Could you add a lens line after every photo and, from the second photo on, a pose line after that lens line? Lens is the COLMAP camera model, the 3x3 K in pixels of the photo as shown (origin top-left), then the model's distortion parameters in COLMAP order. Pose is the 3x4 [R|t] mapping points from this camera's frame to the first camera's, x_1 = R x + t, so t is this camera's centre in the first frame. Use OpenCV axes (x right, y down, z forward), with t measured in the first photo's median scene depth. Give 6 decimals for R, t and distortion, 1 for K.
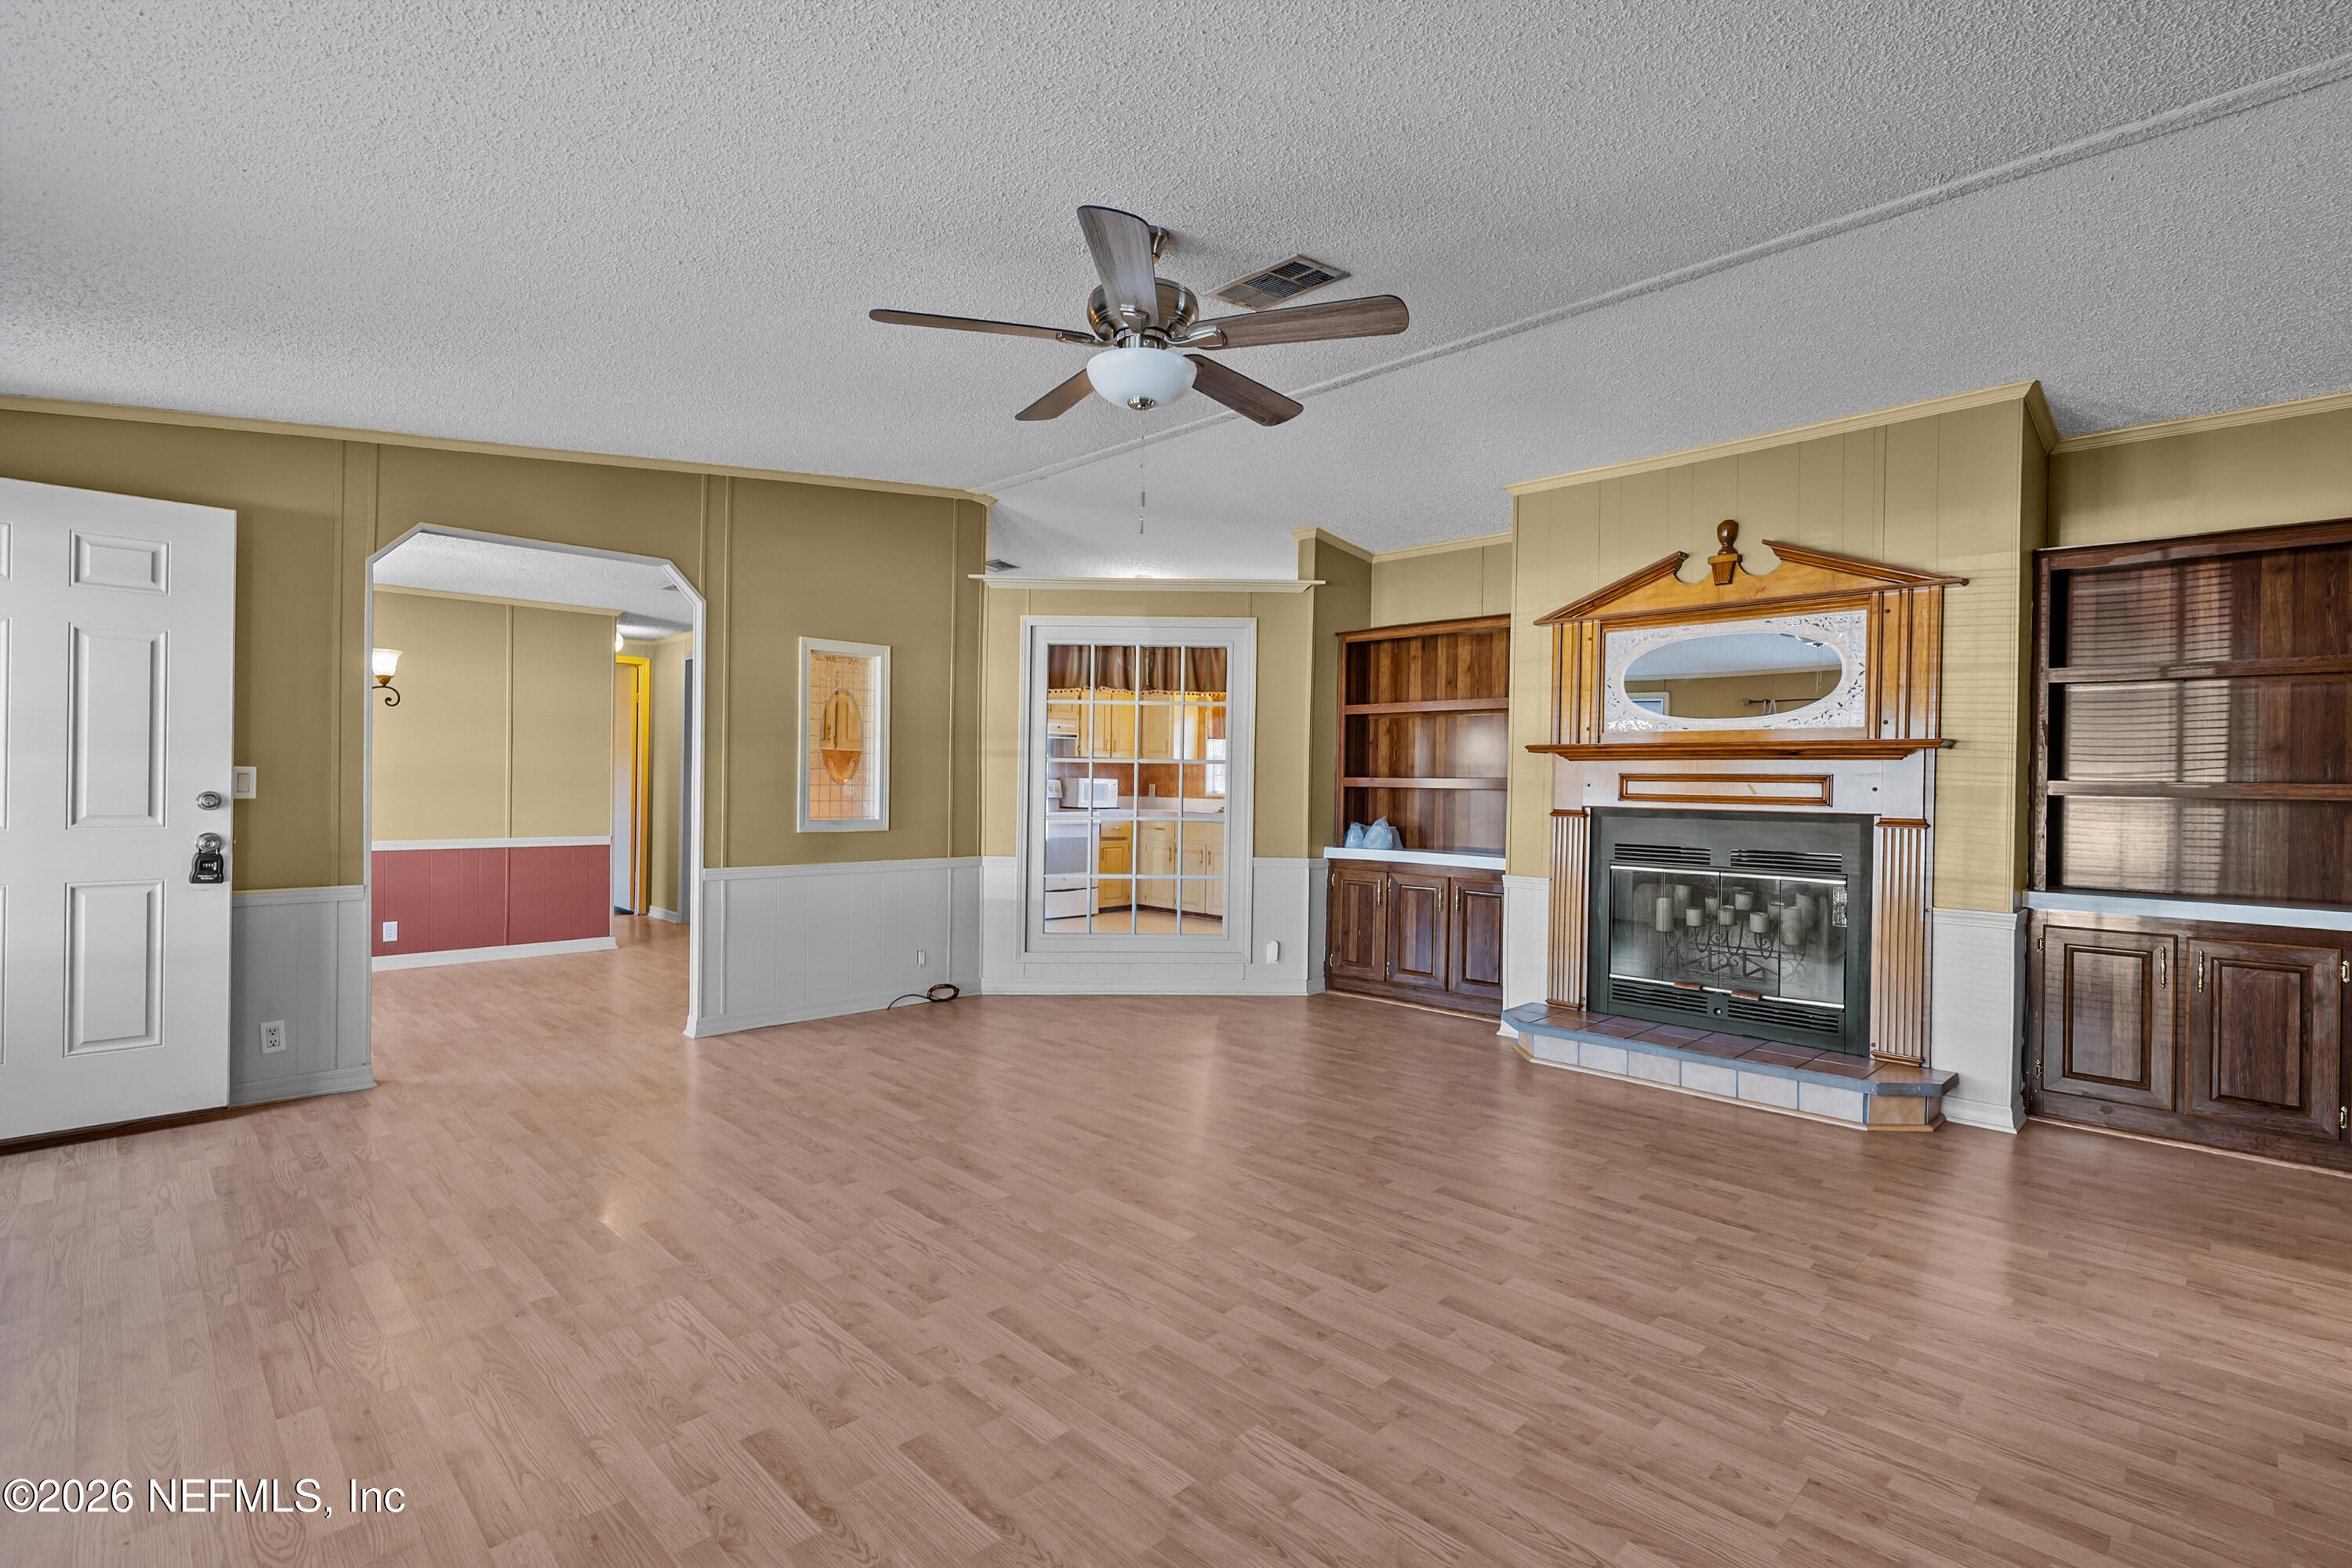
lens RADIAL K [[1060.4, 0, 1153.6], [0, 1060.4, 782.4], [0, 0, 1]] dist [-0.000685, -0.000770]
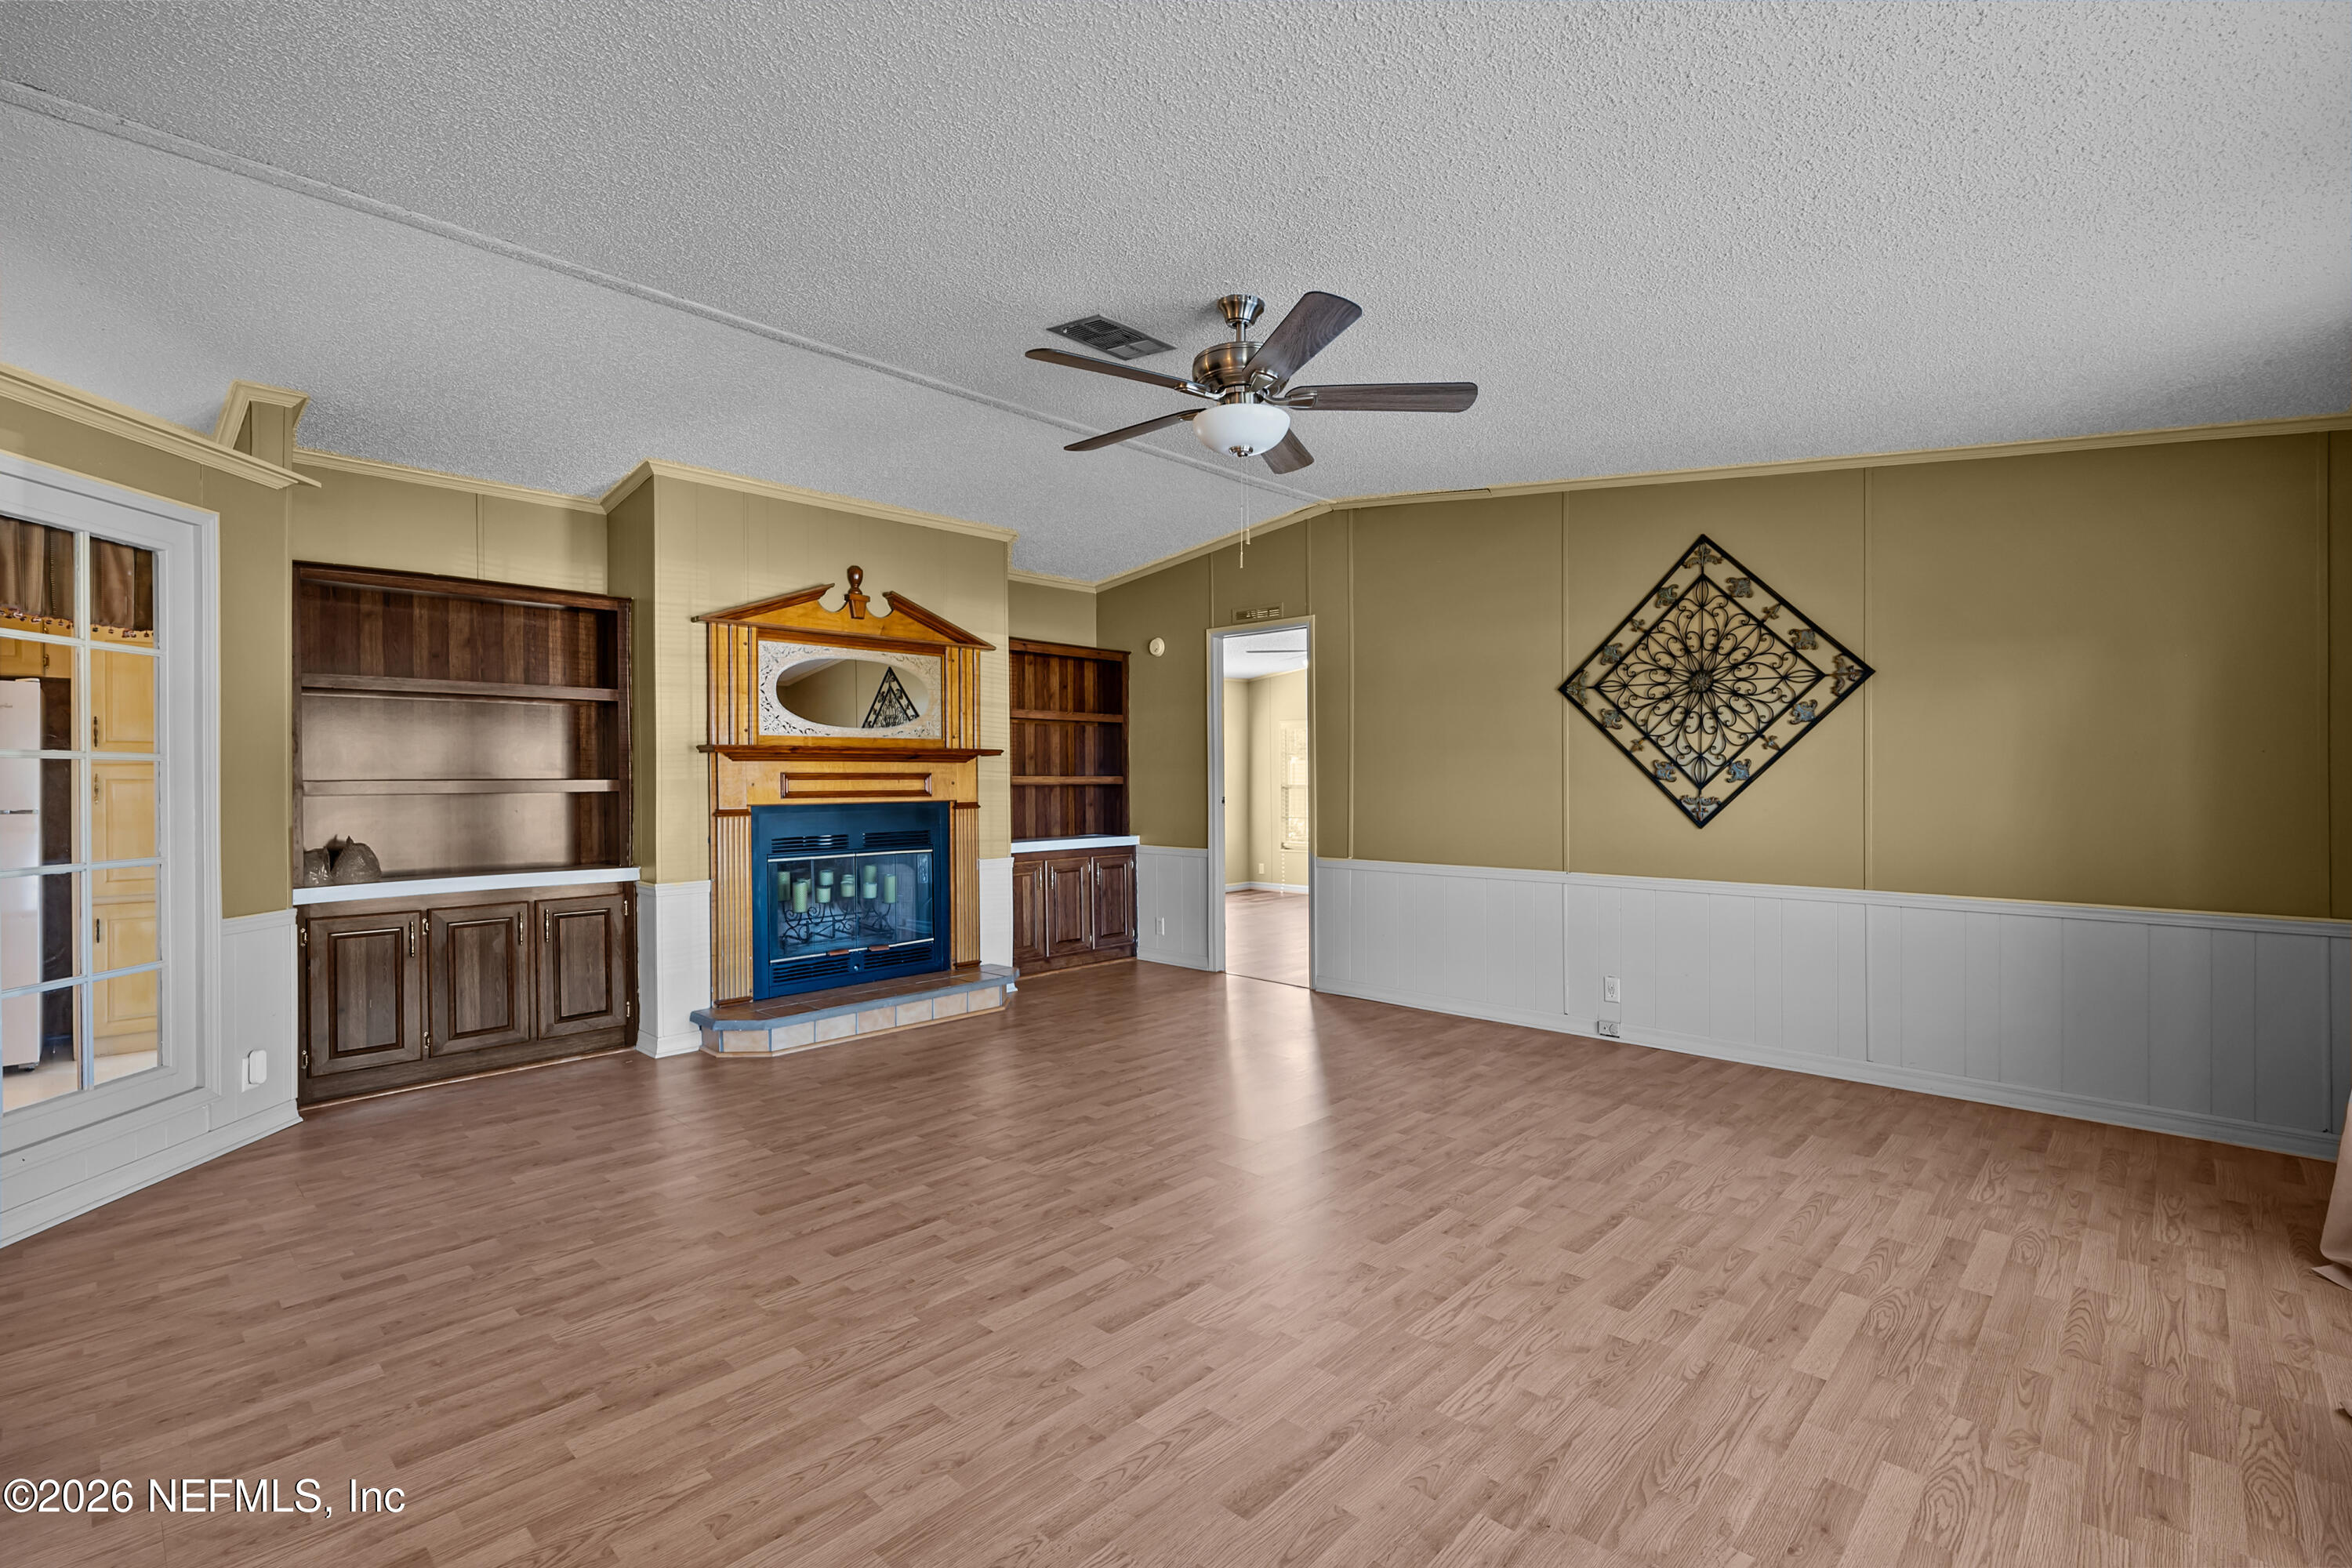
lens RADIAL K [[1060.4, 0, 1158.1], [0, 1060.4, 787.3], [0, 0, 1]] dist [-0.000685, -0.000770]
pose [[-0.019193, -0.021376, 0.999587, -0.775883], [0.009380, 0.999724, 0.021559, -0.016269], [-0.999772, 0.009790, -0.018987, 0.752462]]
